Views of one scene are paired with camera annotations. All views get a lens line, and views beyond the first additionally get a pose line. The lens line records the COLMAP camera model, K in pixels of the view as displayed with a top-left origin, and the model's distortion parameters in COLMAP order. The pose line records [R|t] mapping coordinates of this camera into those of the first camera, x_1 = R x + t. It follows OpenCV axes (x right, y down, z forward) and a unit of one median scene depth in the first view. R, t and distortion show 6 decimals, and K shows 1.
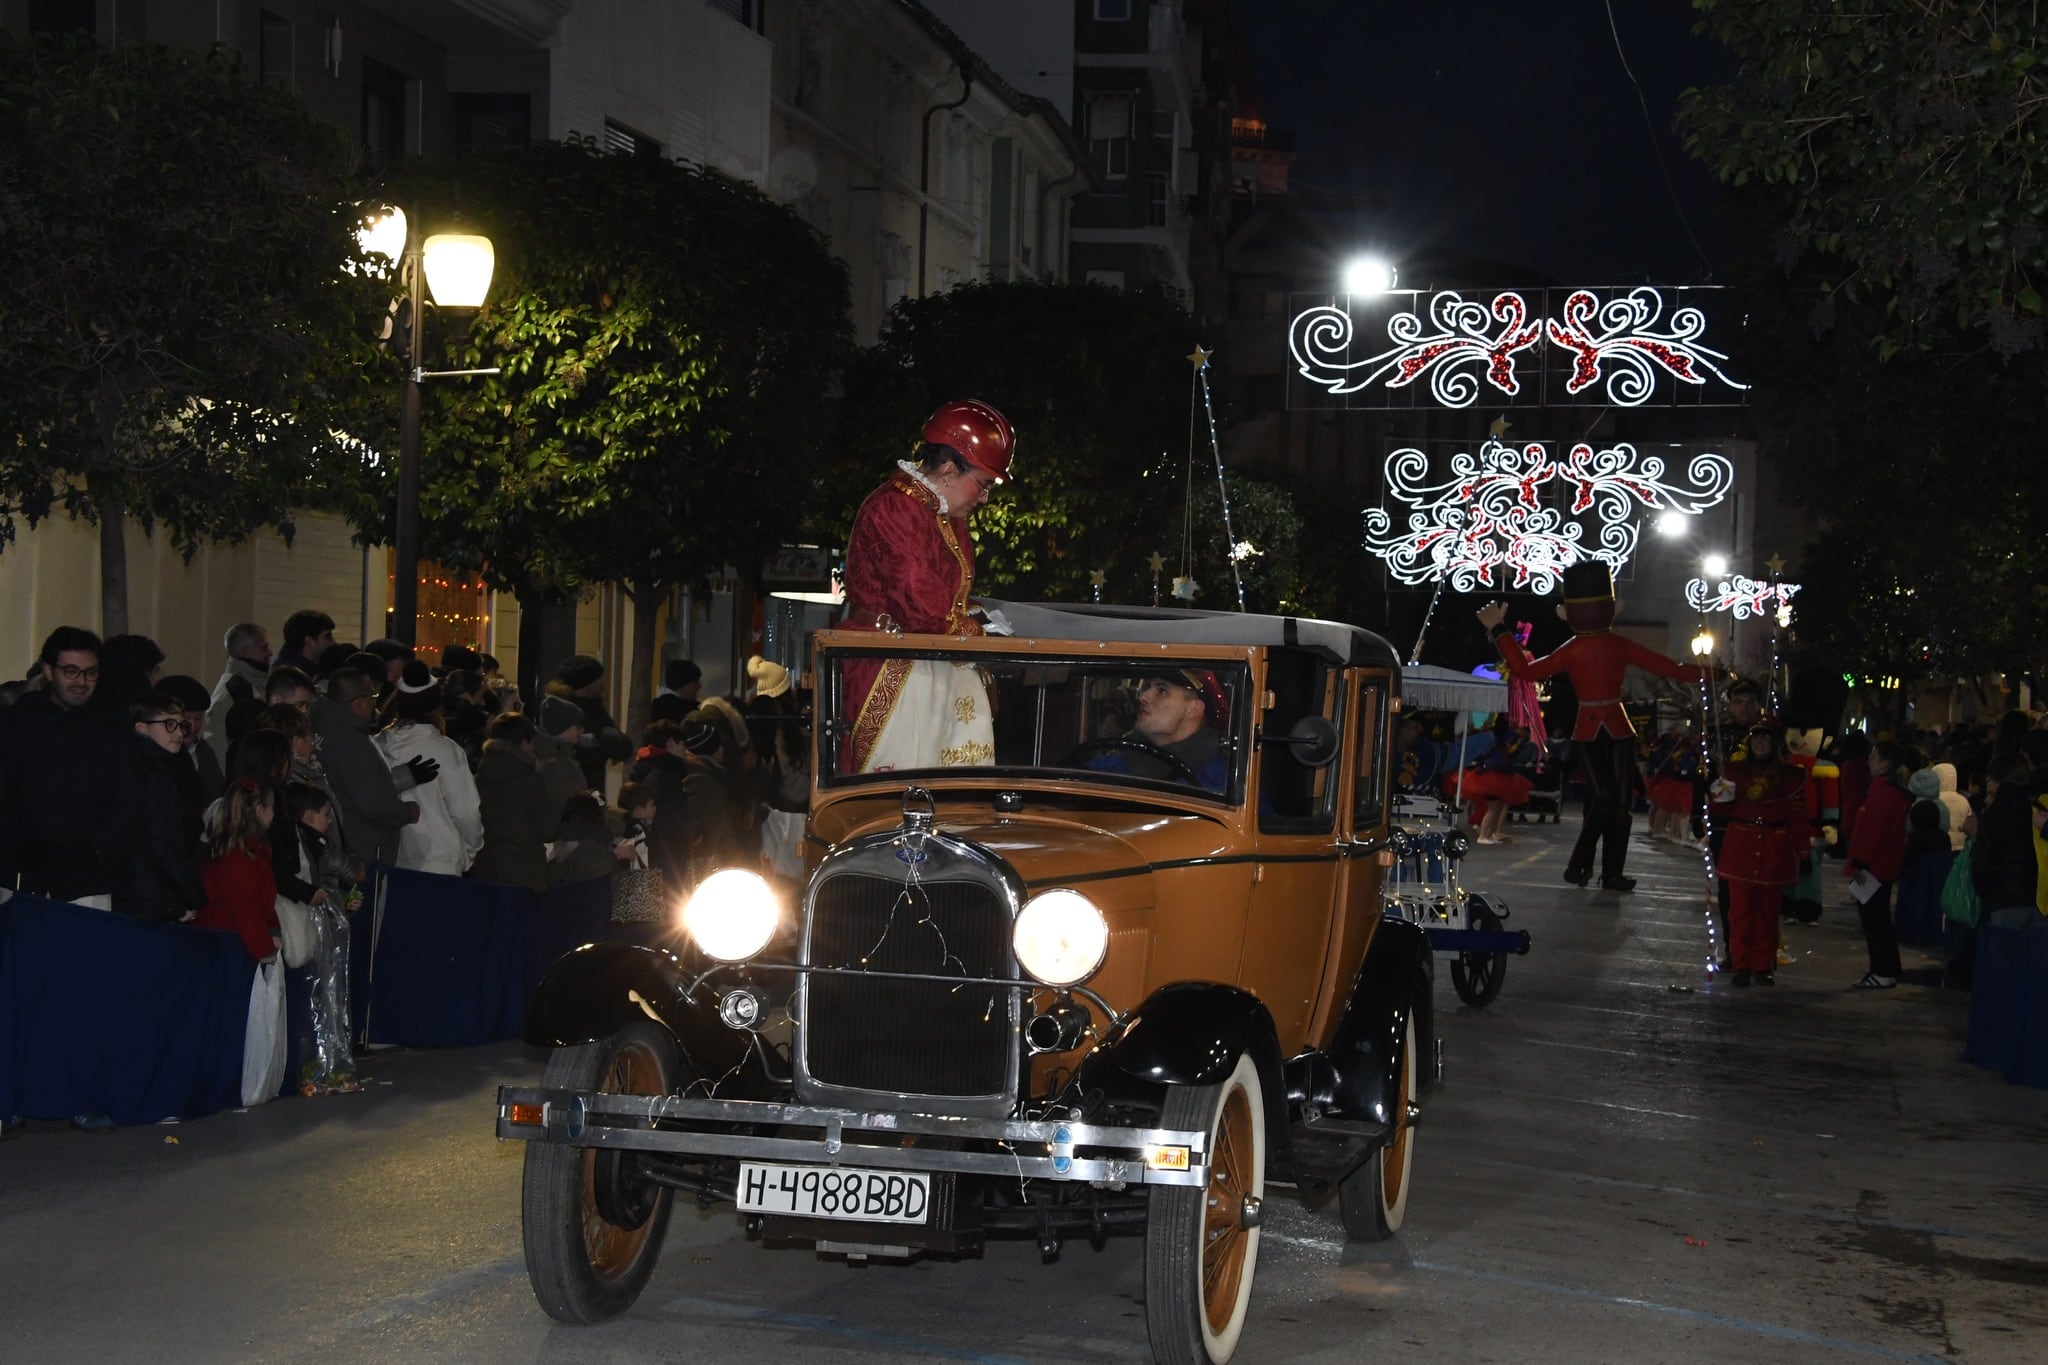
lens RADIAL K [[3893.0, 0, 1028.6], [0, 3893.0, 694.4], [0, 0, 1]] dist [0.314865, 0.361513]
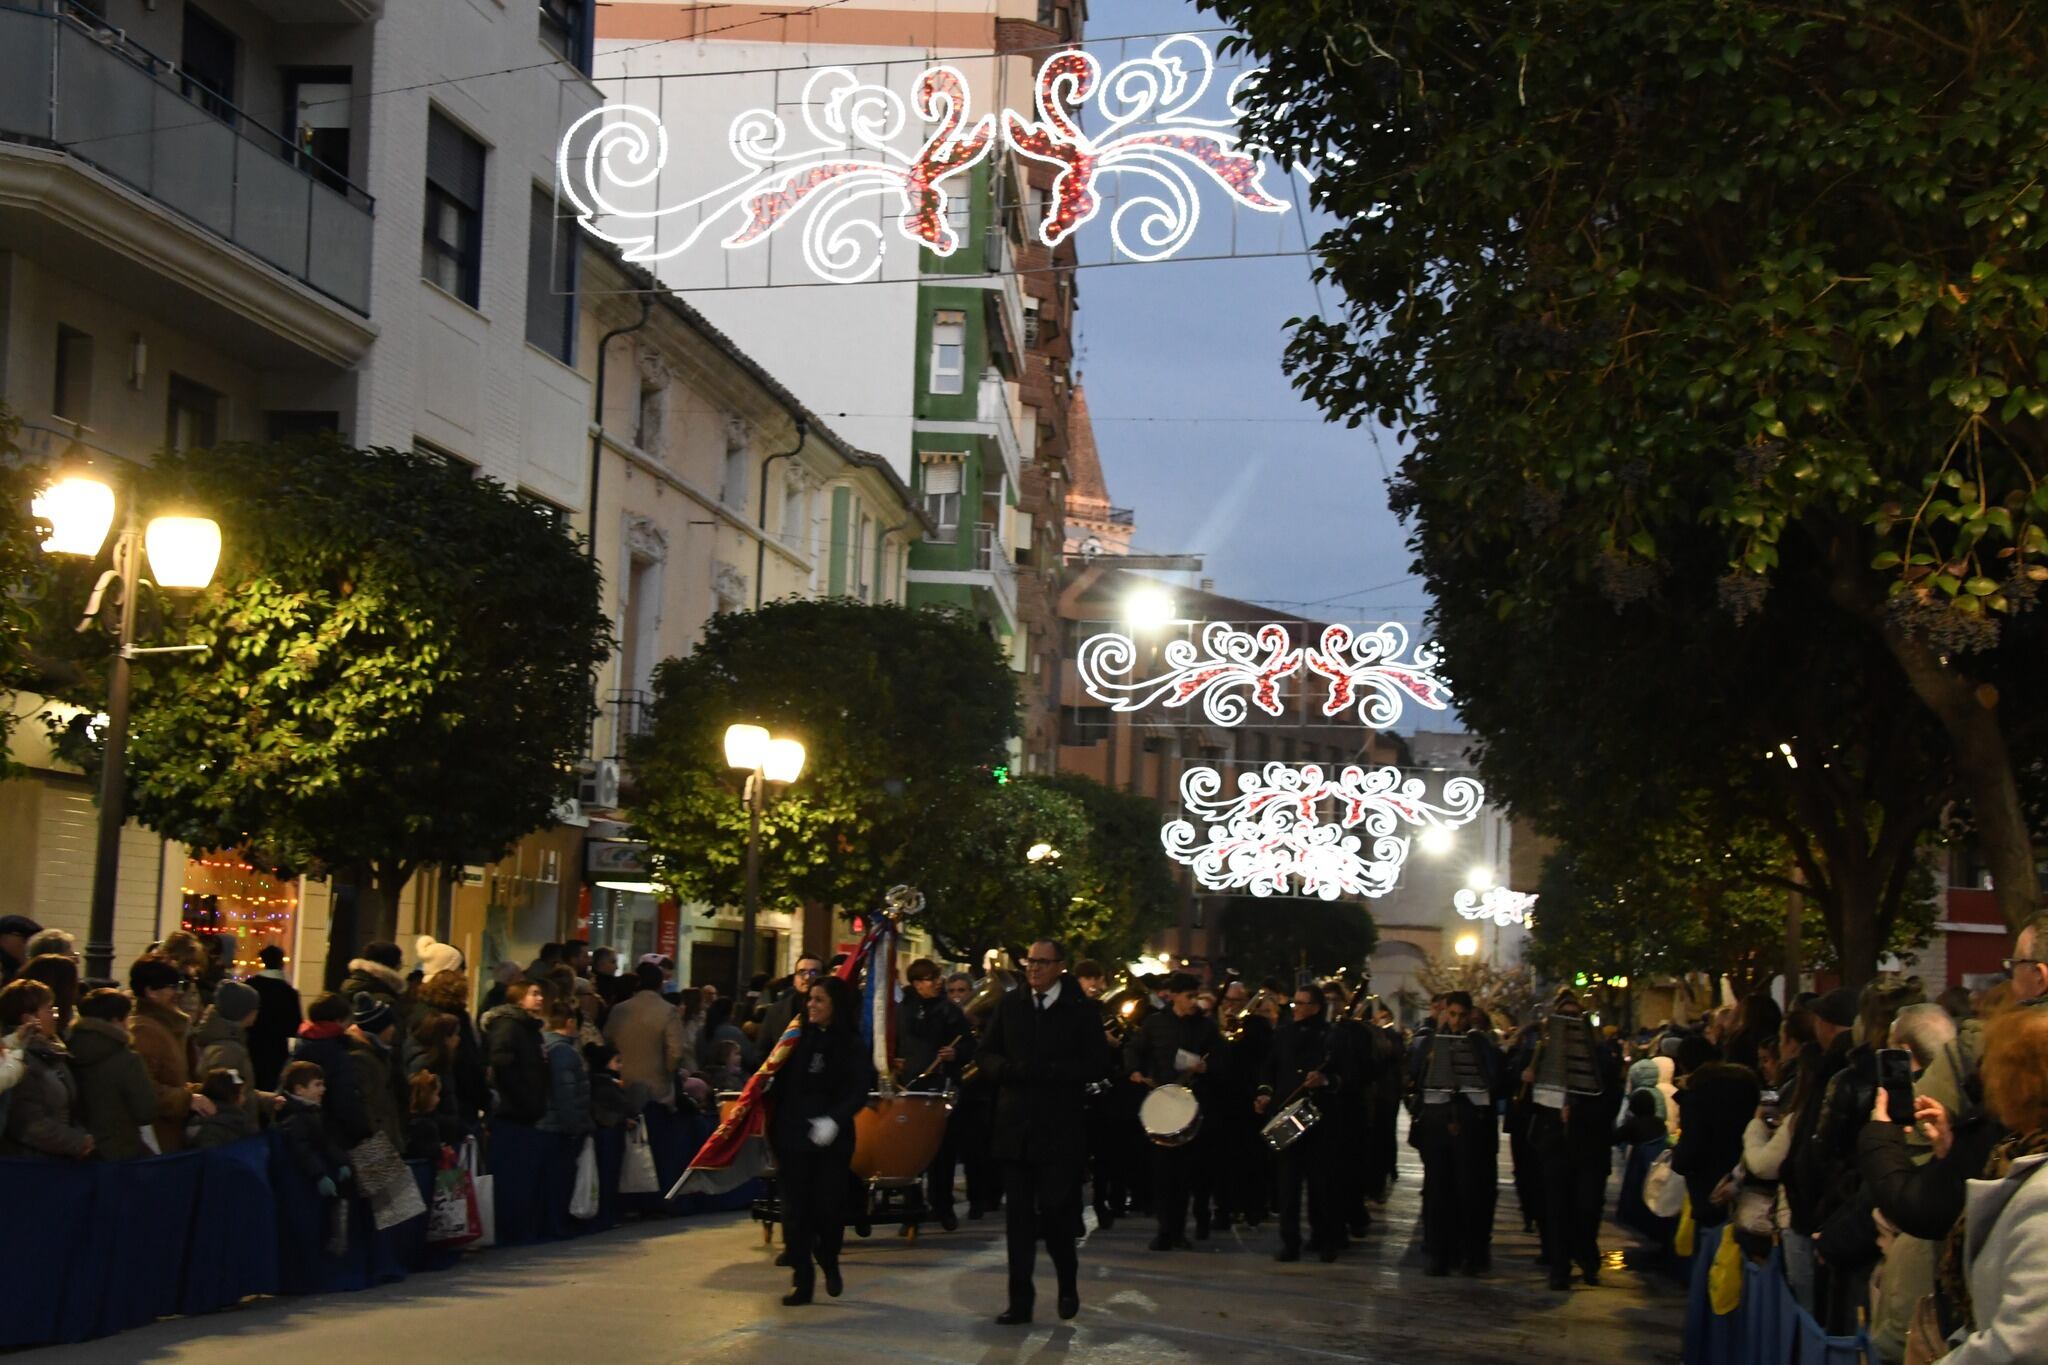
lens RADIAL K [[3305.1, 0, 1023.6], [0, 3305.1, 705.4], [0, 0, 1]] dist [0.216991, 0.126762]
pose [[0.999366, 0.015514, 0.032041, 0.026636], [-0.012780, 0.996396, -0.083859, 0.001033], [-0.033227, 0.083396, 0.995962, 0.078054]]
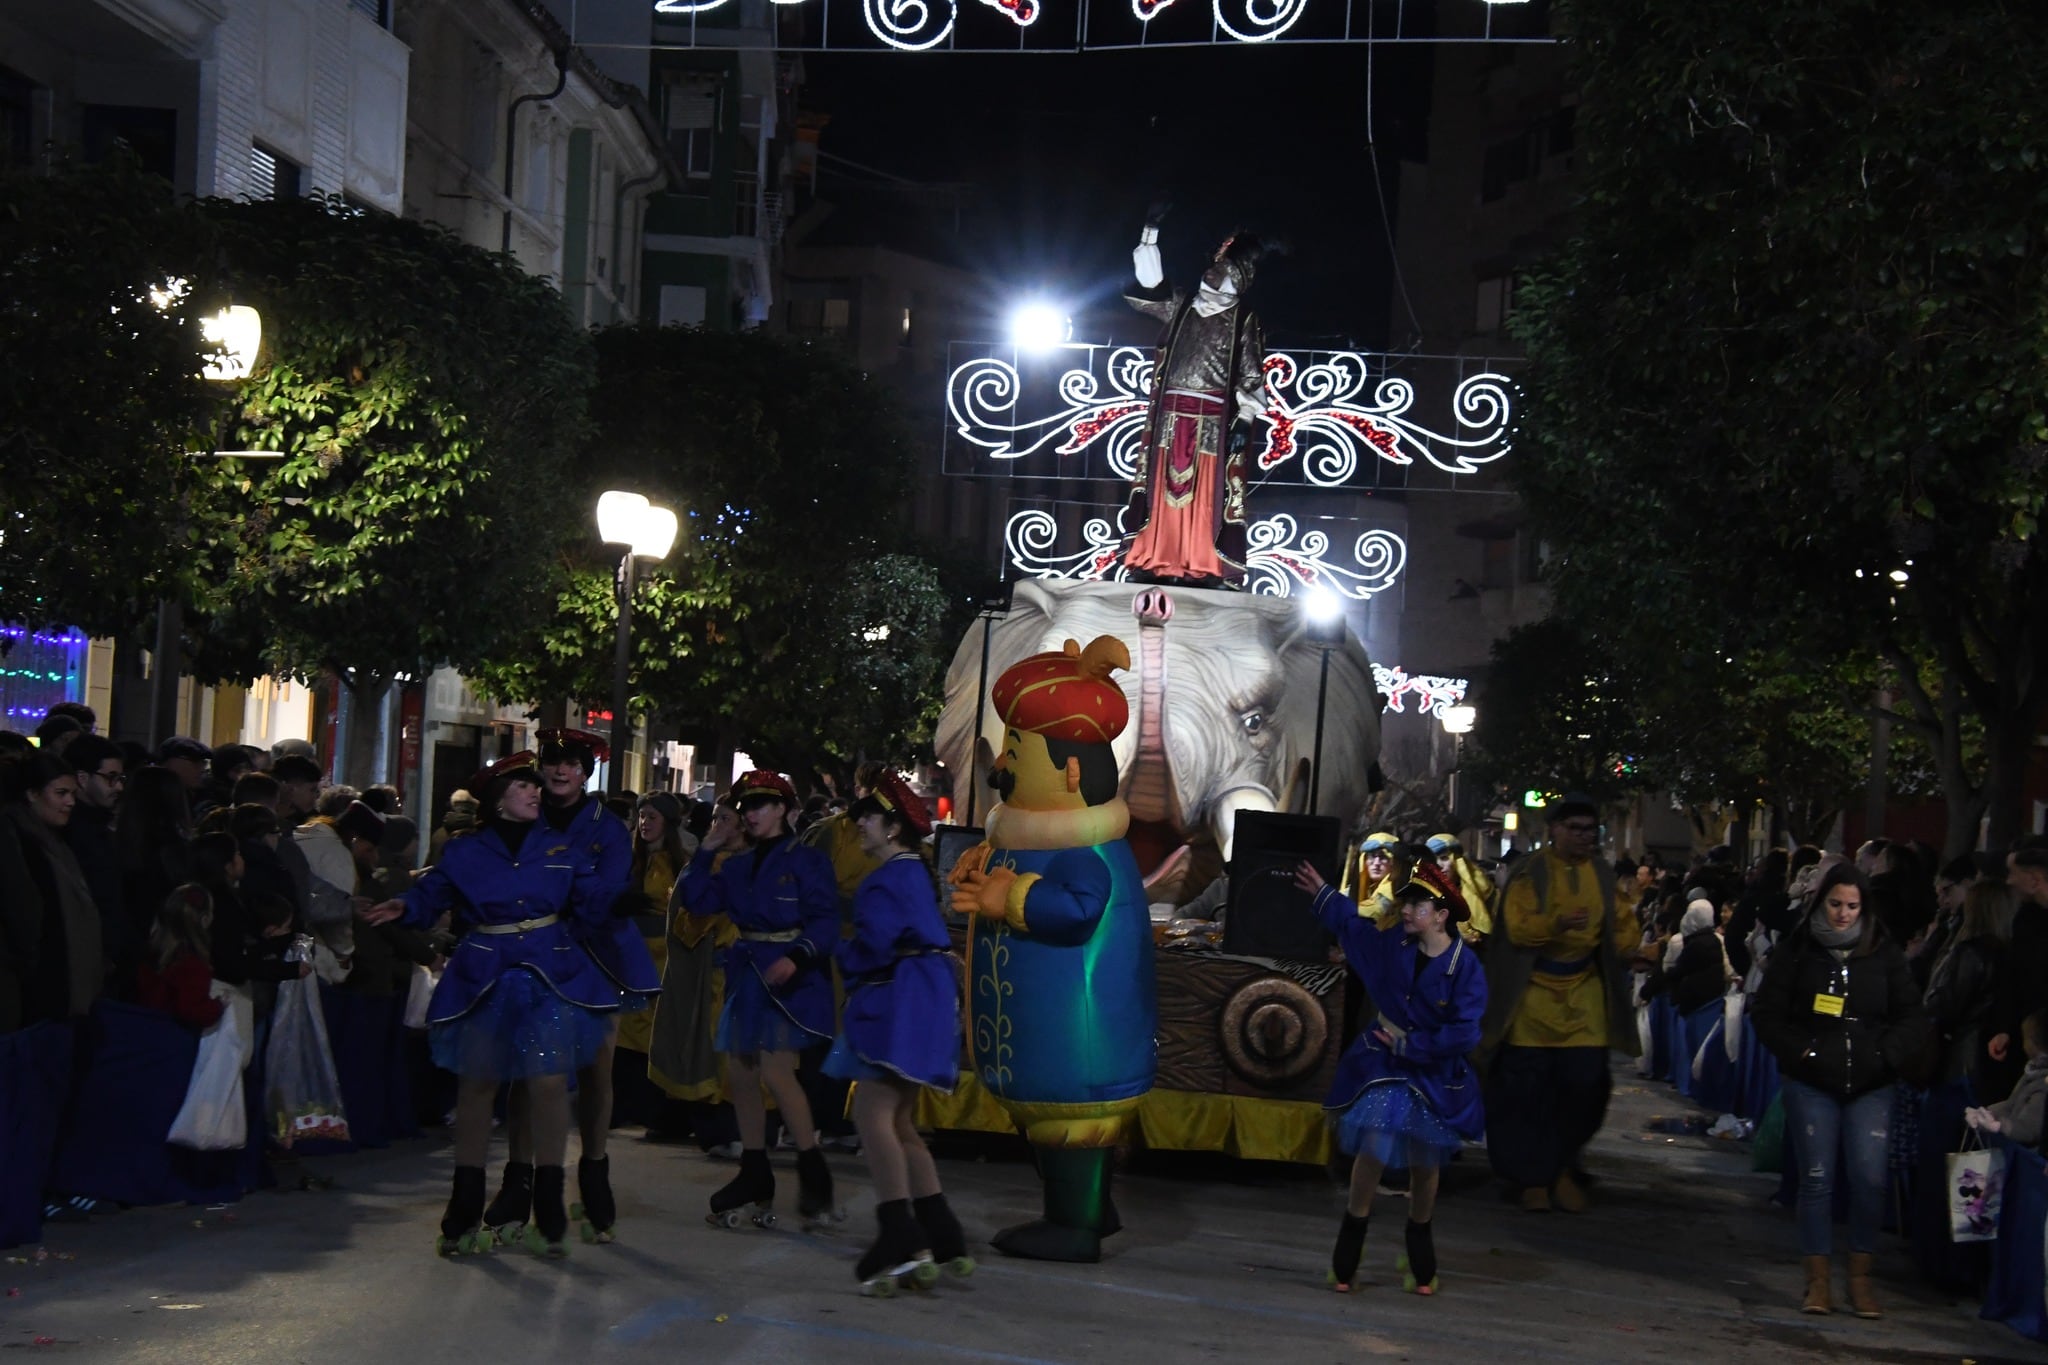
lens RADIAL K [[4941.5, 0, 1024.2], [0, 4941.5, 702.5], [0, 0, 1]] dist [0.544521, 1.376710]
pose [[0.992870, 0.029286, 0.115550, -0.053606], [-0.027352, 0.999459, -0.018285, -0.002847], [-0.116023, 0.014995, 0.993133, -0.127115]]
